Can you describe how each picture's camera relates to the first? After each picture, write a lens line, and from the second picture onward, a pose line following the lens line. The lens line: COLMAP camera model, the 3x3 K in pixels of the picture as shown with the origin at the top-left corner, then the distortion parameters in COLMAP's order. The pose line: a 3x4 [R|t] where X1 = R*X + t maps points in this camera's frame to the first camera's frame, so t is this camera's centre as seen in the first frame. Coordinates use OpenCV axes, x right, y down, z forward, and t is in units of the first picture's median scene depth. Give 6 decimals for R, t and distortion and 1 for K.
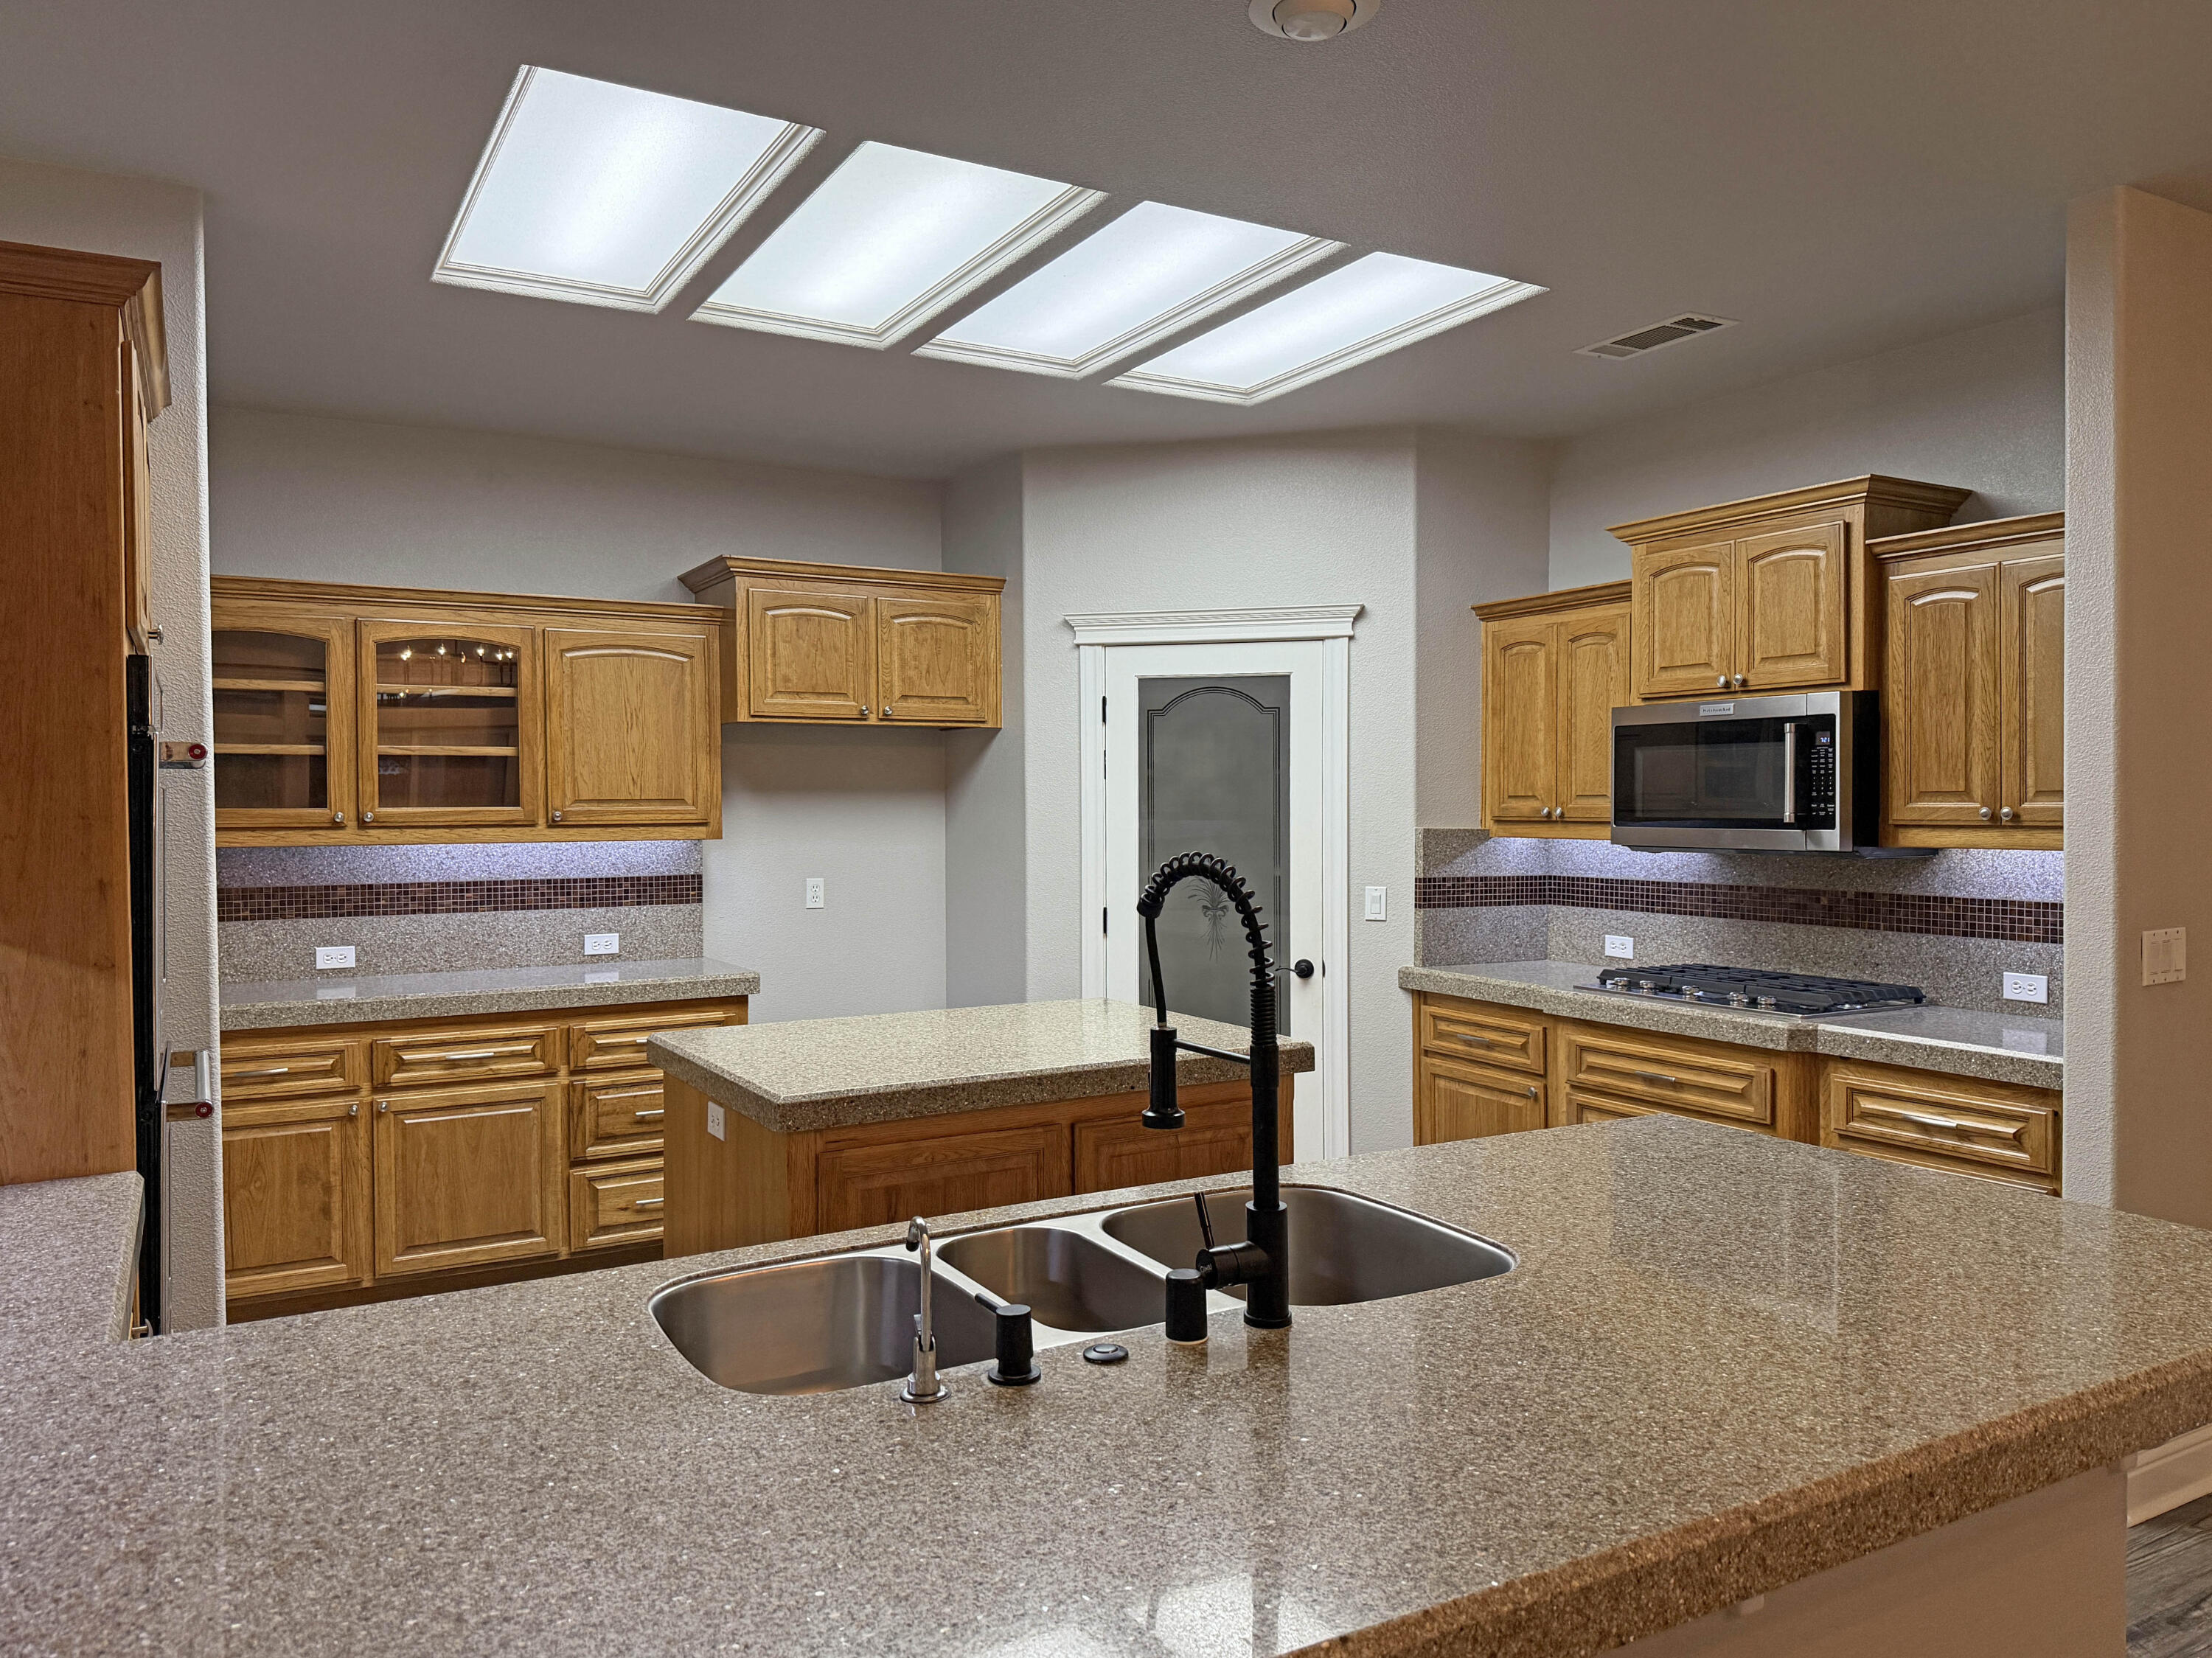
lens RADIAL K [[1557.7, 0, 1105.2], [0, 1557.7, 819.3], [0, 0, 1]] dist [0.011513, -0.002524]
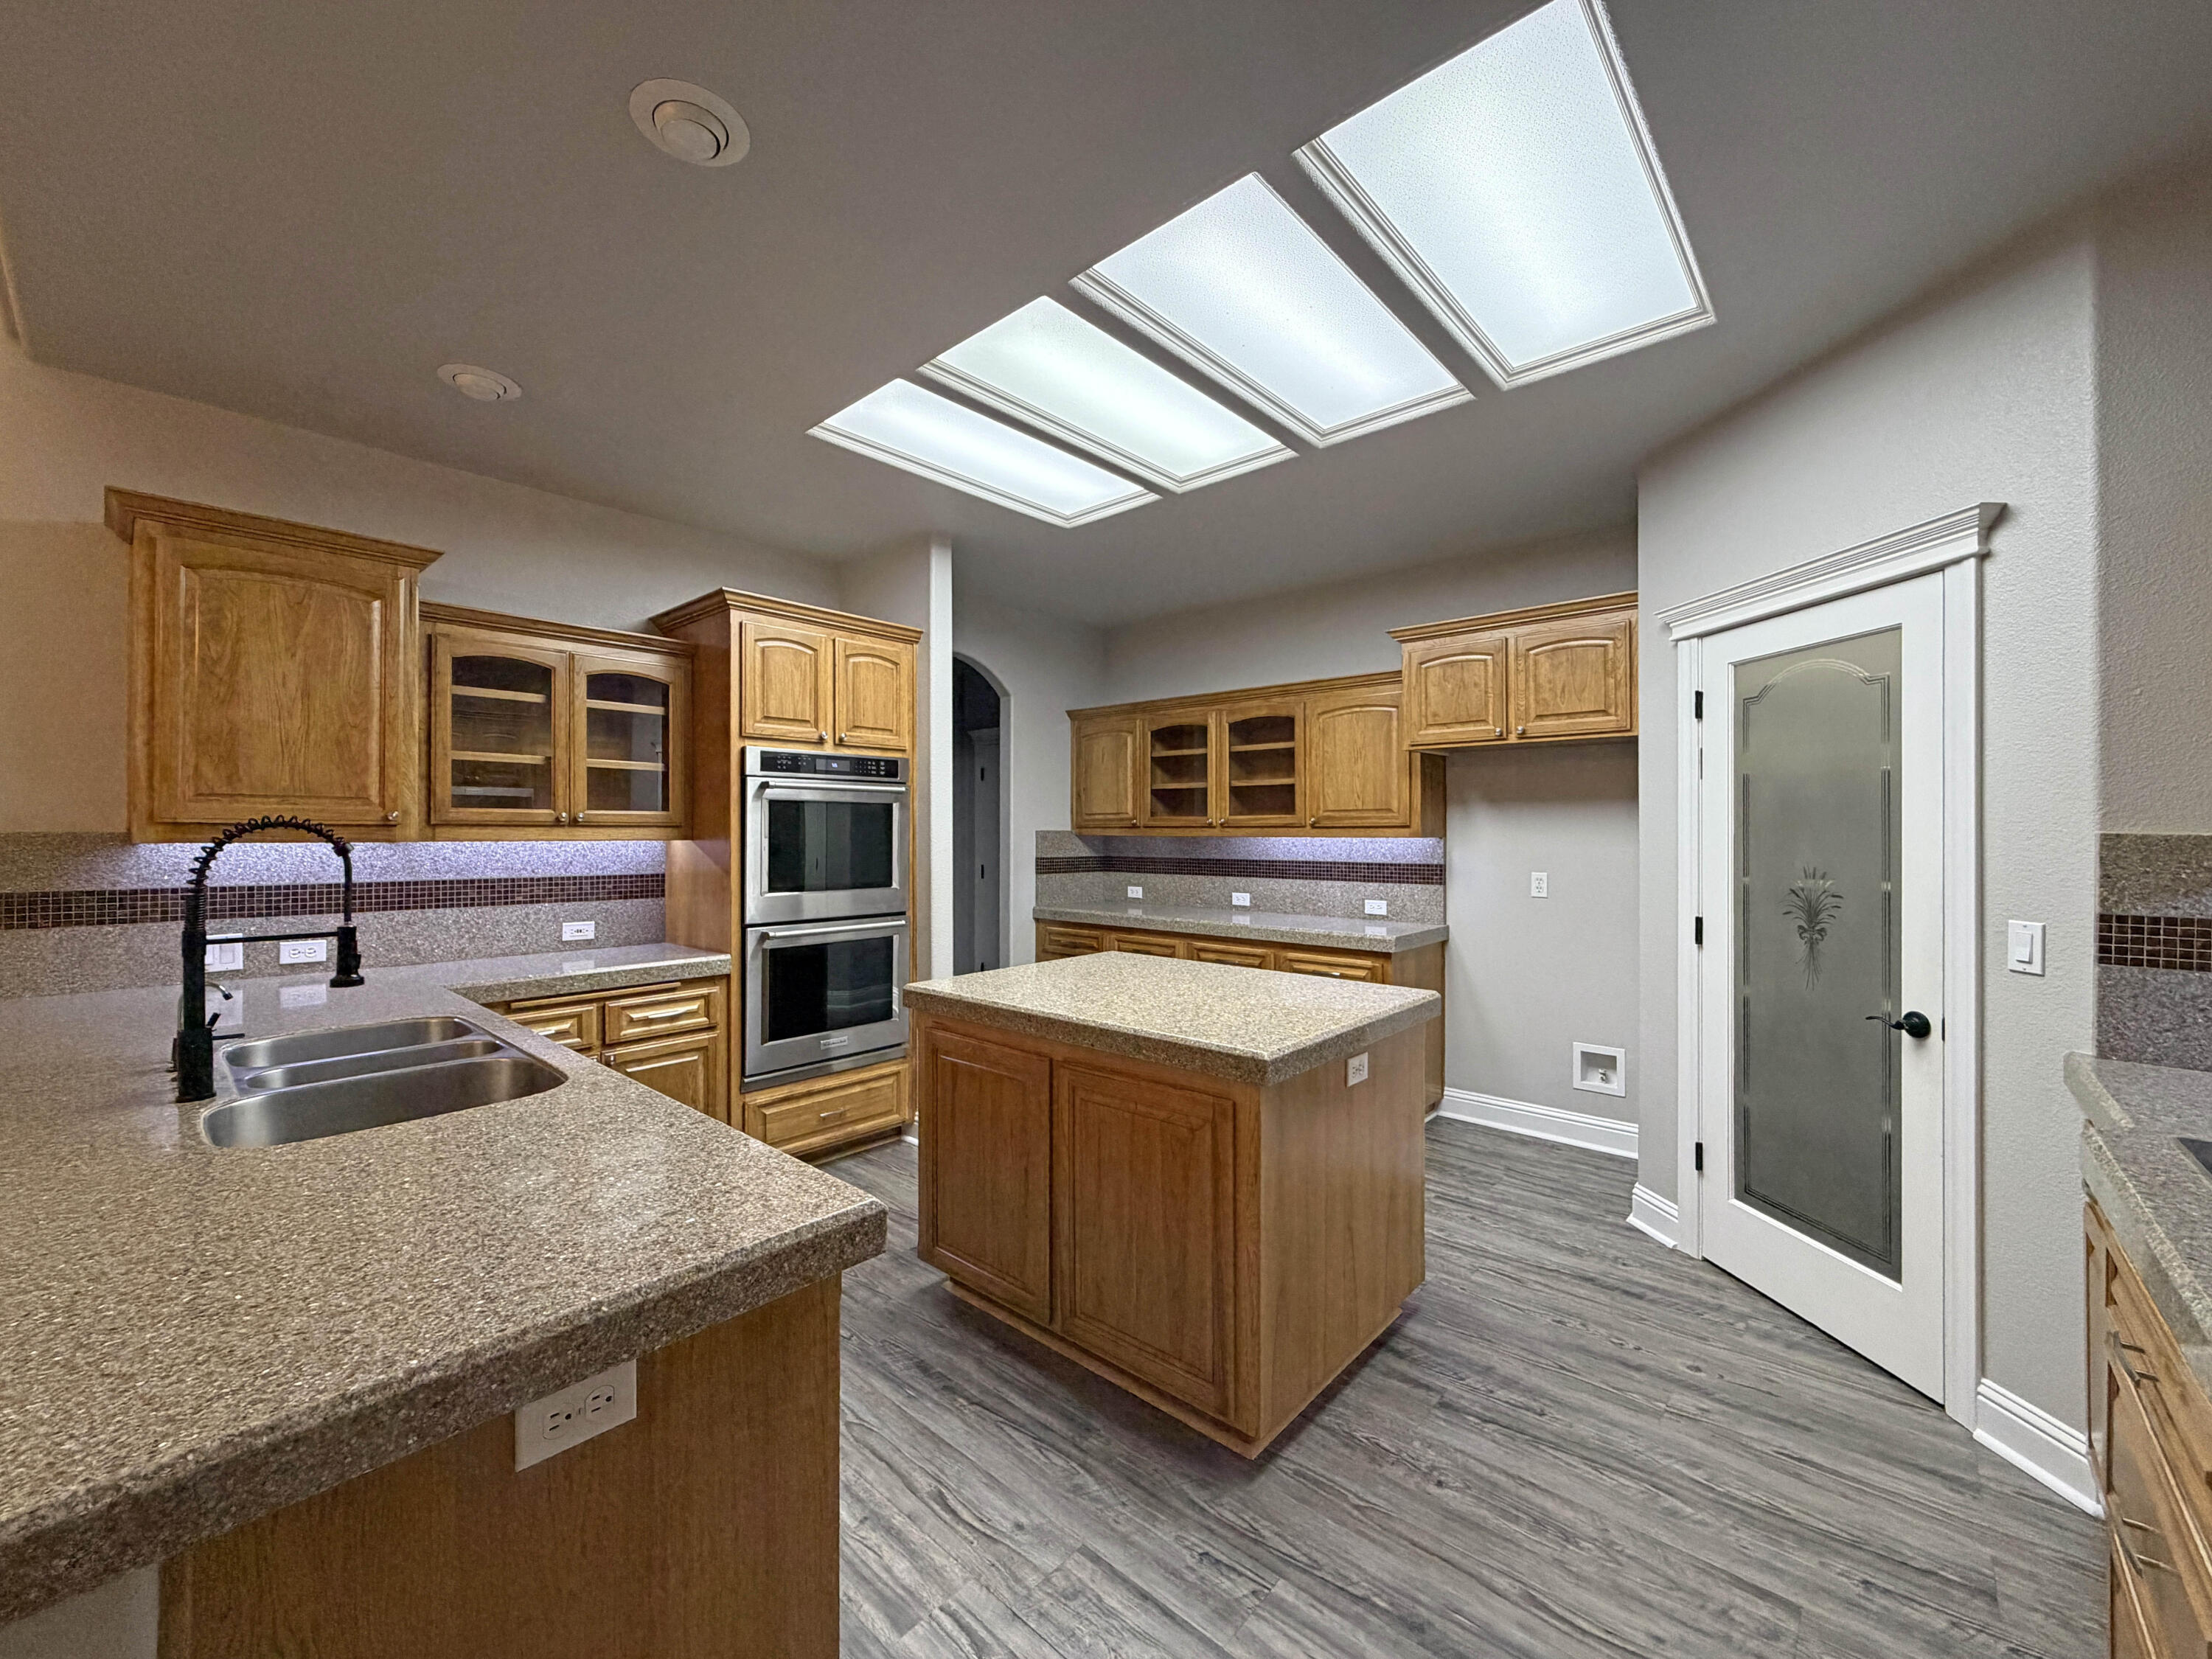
lens RADIAL K [[882.5, 0, 1102.0], [0, 882.5, 828.3], [0, 0, 1]] dist [-0.001609, 0.000709]
pose [[0.307336, 0.003600, -0.951594, 0.408552], [-0.011021, 0.999939, 0.000224, 0.007738], [0.951537, 0.010419, 0.307357, 0.512698]]
